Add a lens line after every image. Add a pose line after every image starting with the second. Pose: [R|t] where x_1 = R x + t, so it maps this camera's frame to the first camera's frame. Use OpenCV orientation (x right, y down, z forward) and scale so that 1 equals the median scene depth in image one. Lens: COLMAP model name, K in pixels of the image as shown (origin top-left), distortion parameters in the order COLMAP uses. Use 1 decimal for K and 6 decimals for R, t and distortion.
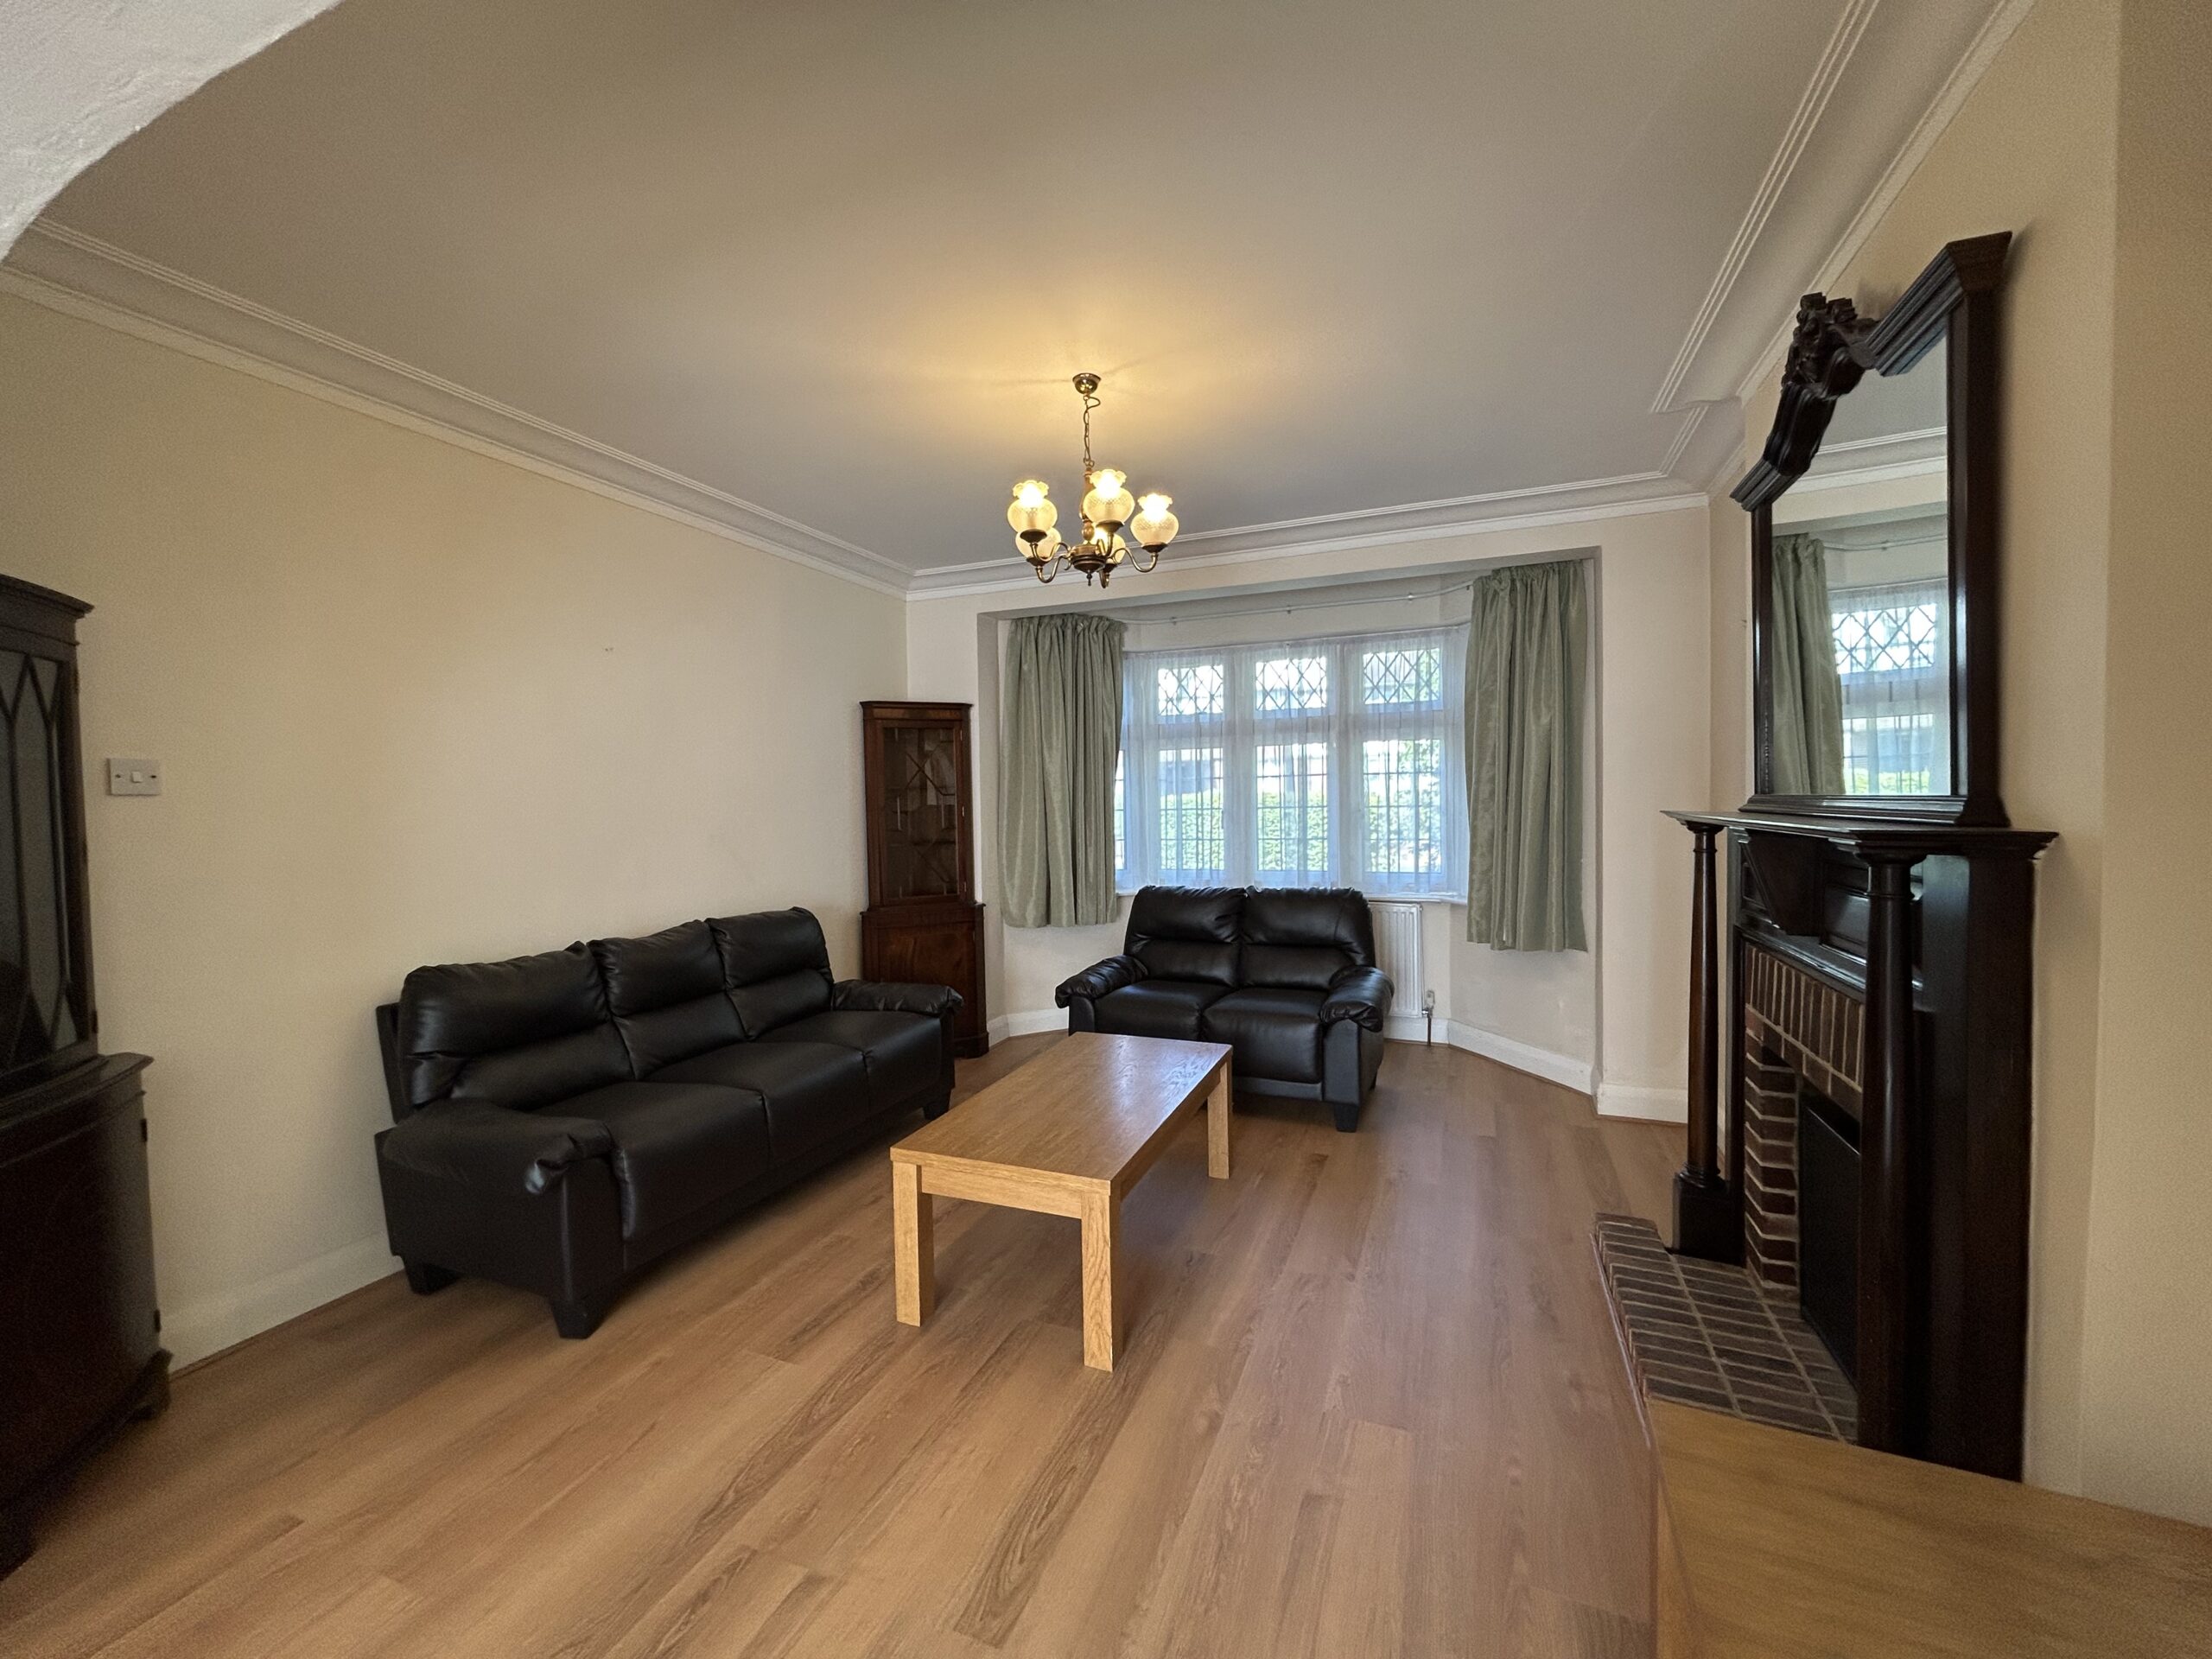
lens RADIAL K [[885.6, 0, 1109.3], [0, 885.6, 832.8], [0, 0, 1]] dist [-0.003279, -0.000014]
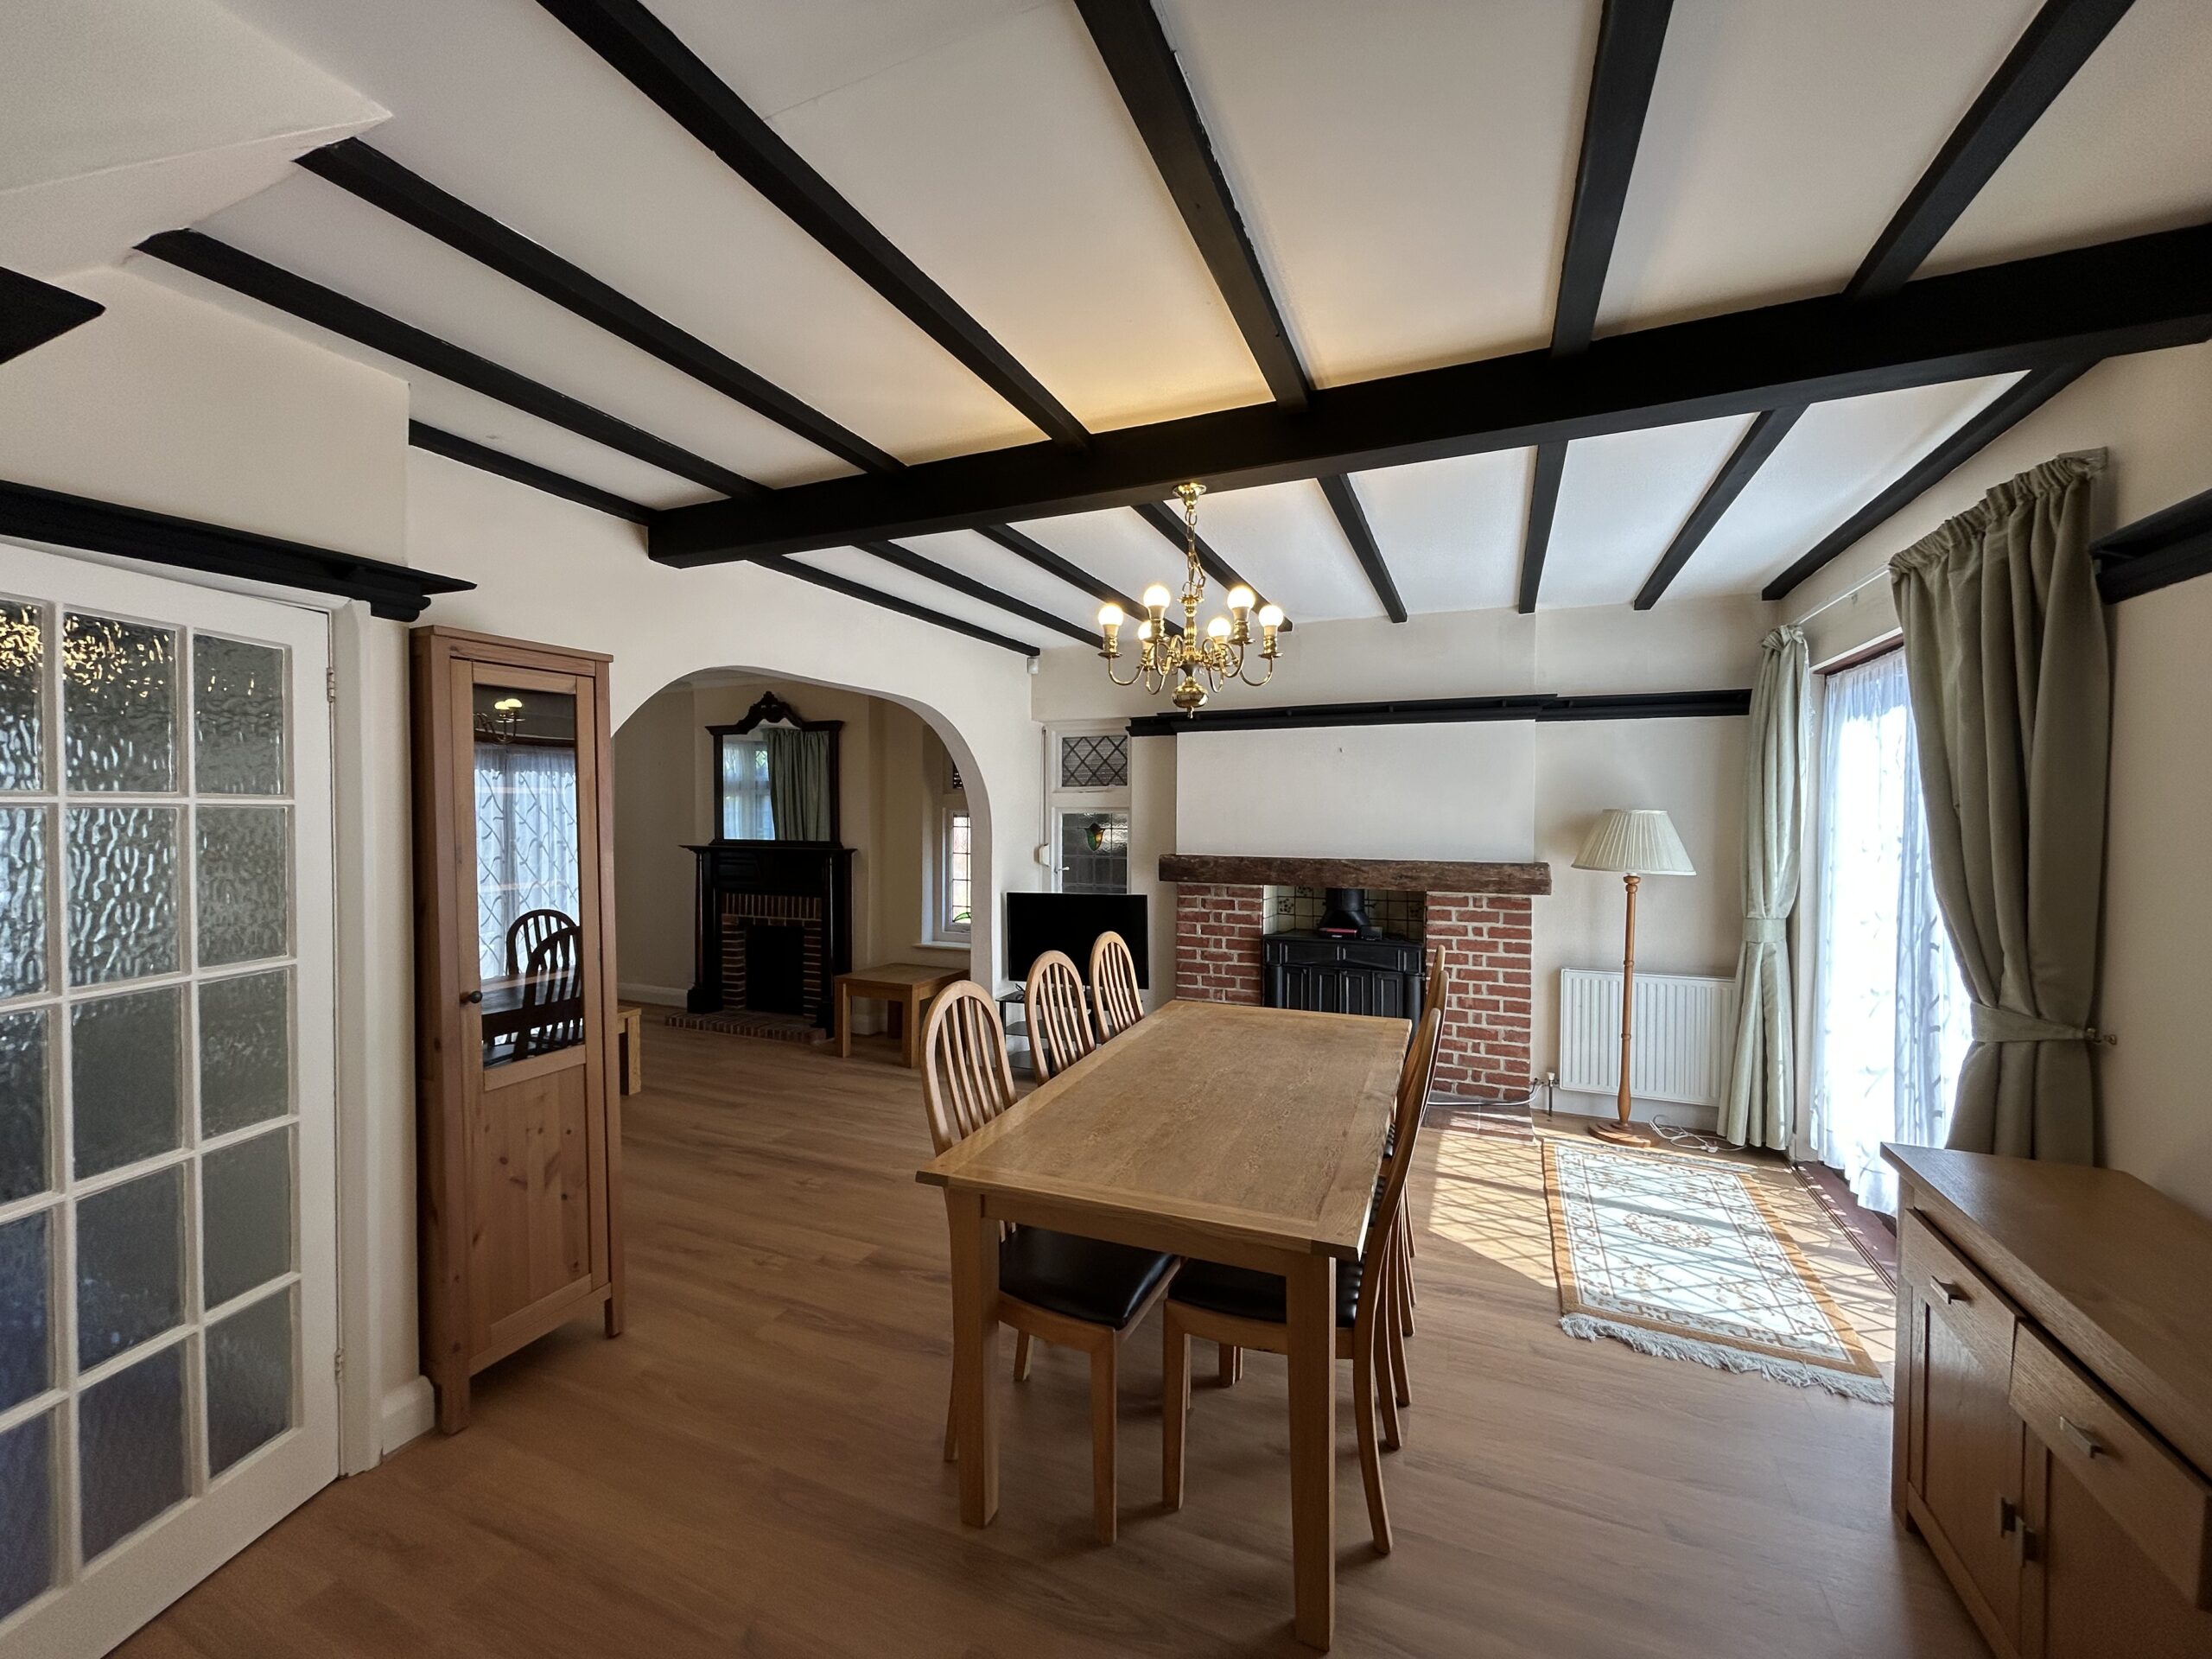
lens RADIAL K [[885.6, 0, 1105.7], [0, 885.6, 819.5], [0, 0, 1]] dist [-0.003279, -0.000014]
pose [[0.018325, 0.006086, 0.999814, -1.014882], [0.029975, 0.999529, -0.006634, -0.024197], [-0.999383, 0.030091, 0.018134, -0.127076]]
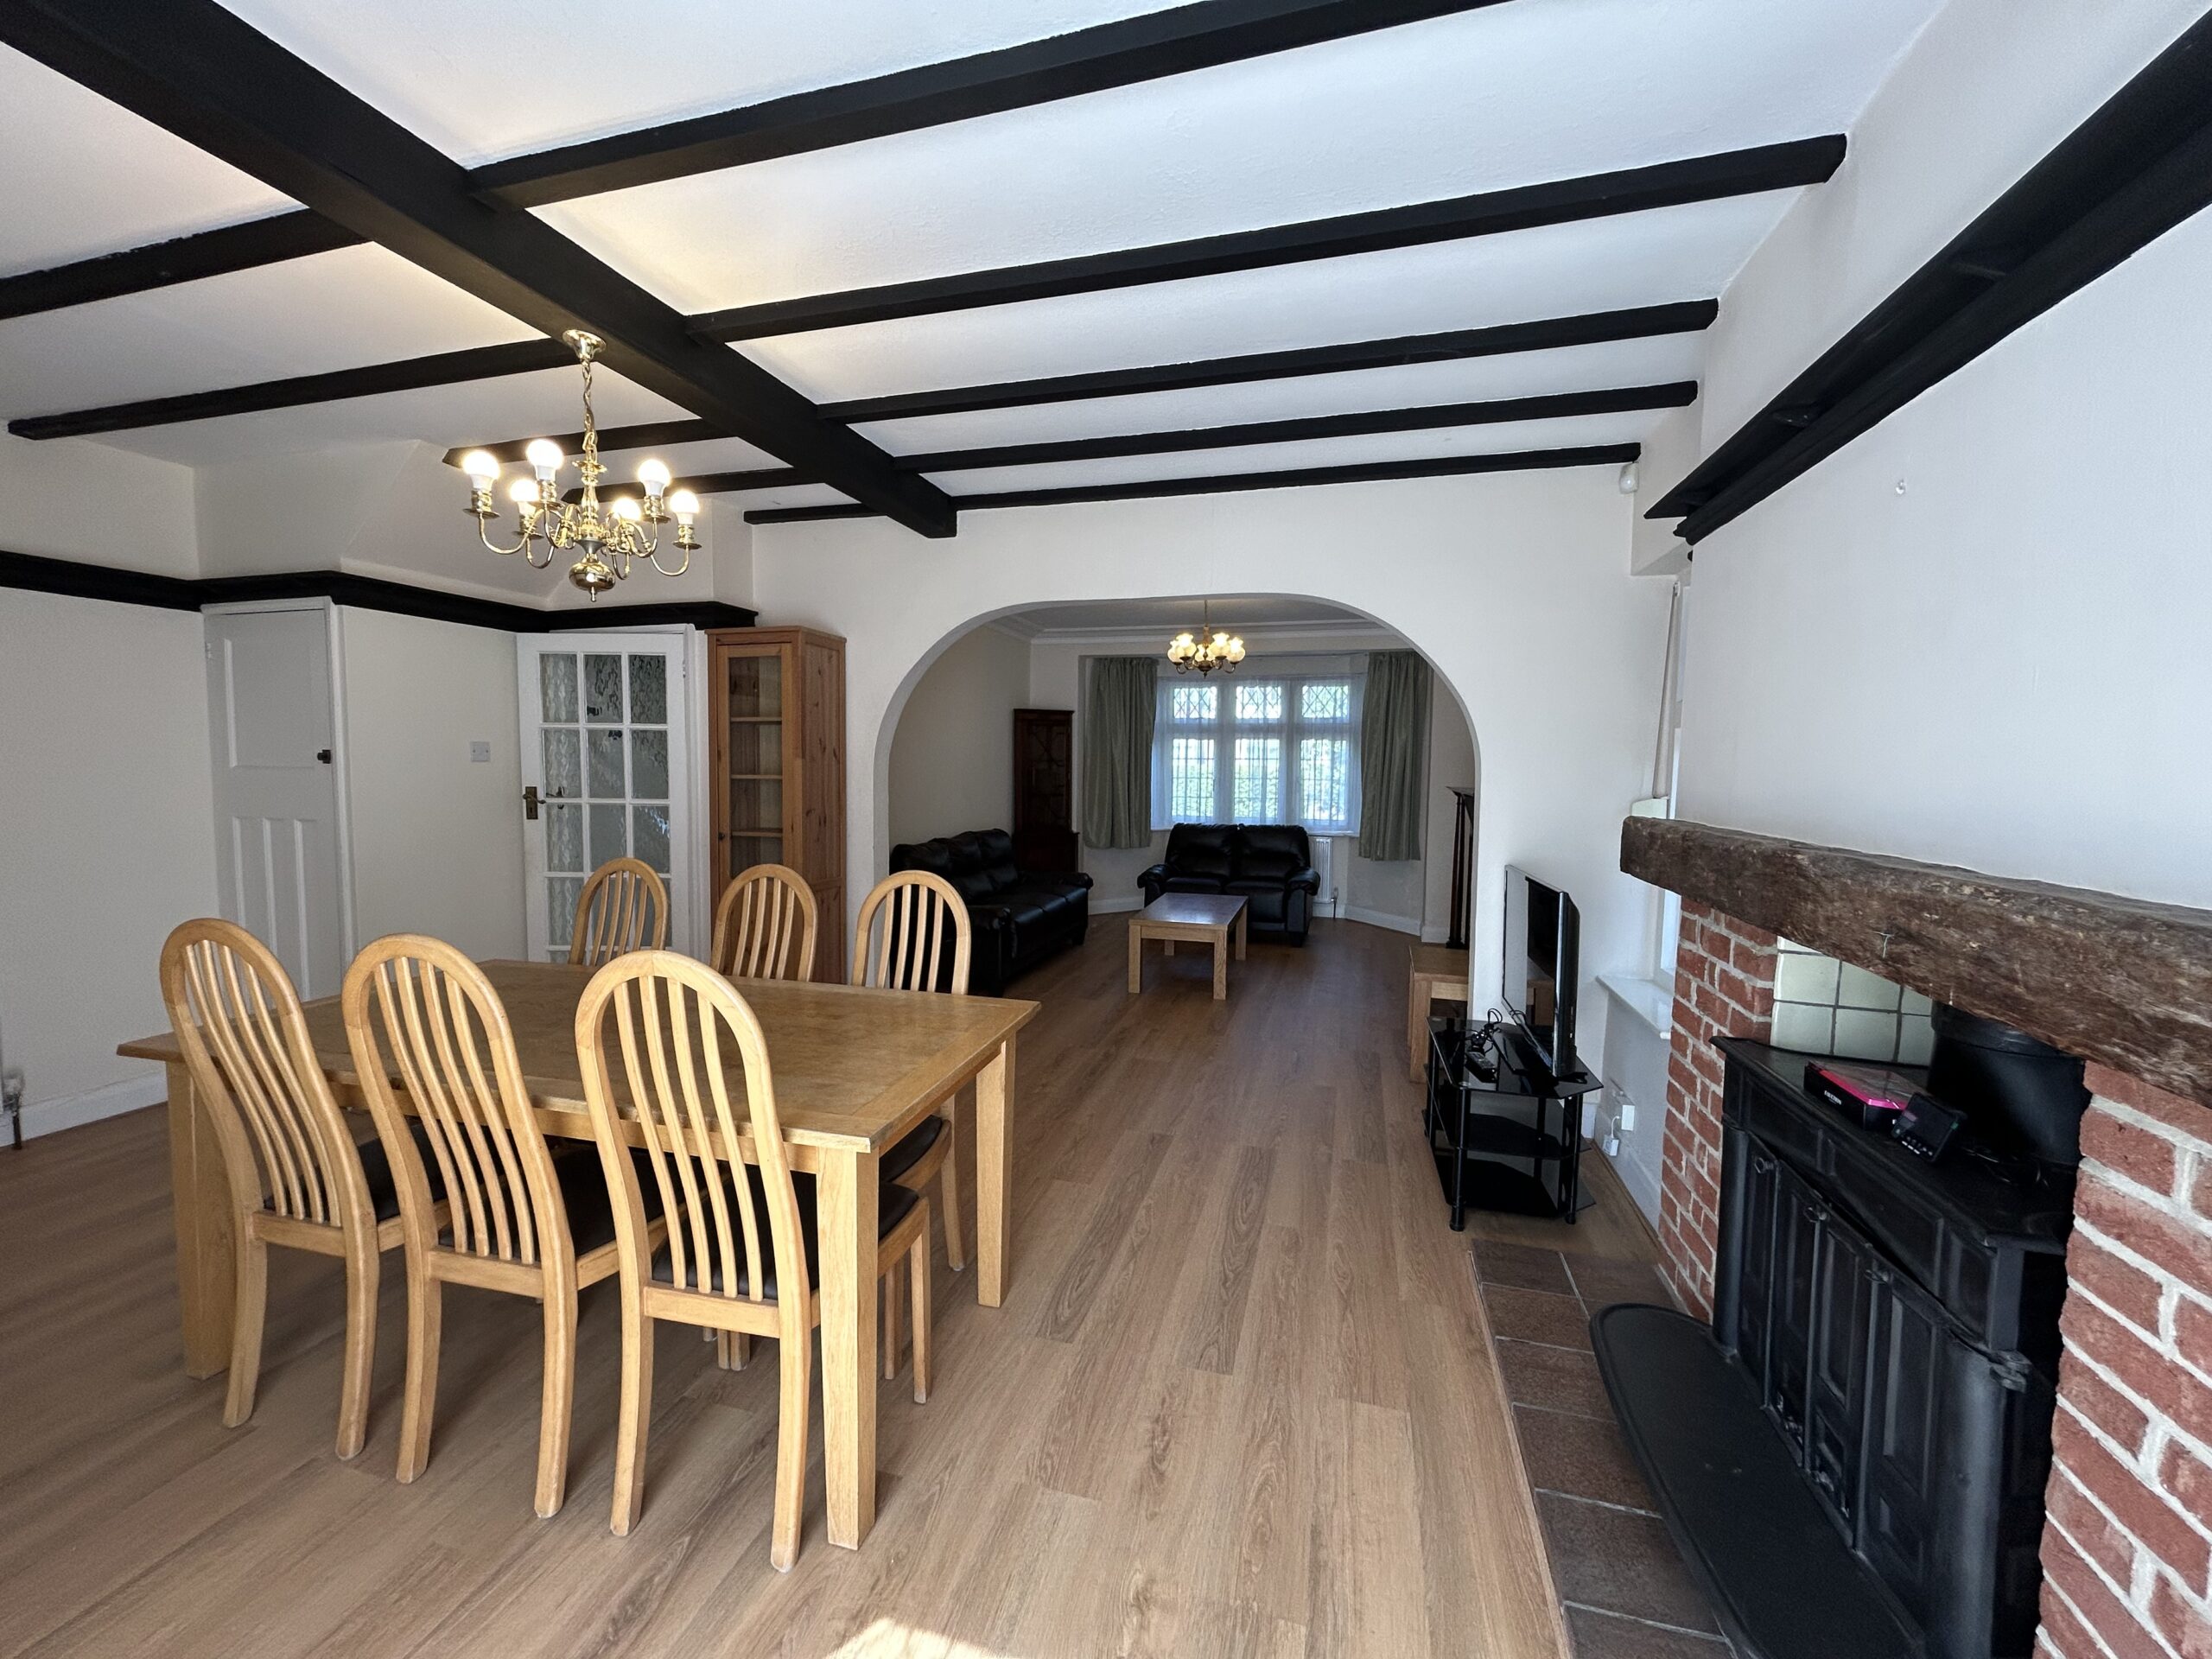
lens RADIAL K [[885.6, 0, 1104.5], [0, 885.6, 834.0], [0, 0, 1]] dist [-0.003279, -0.000014]
pose [[0.993258, 0.019180, 0.114326, -0.284020], [-0.024321, 0.998747, 0.043744, 0.009656], [-0.113343, -0.046229, 0.992480, -0.654606]]
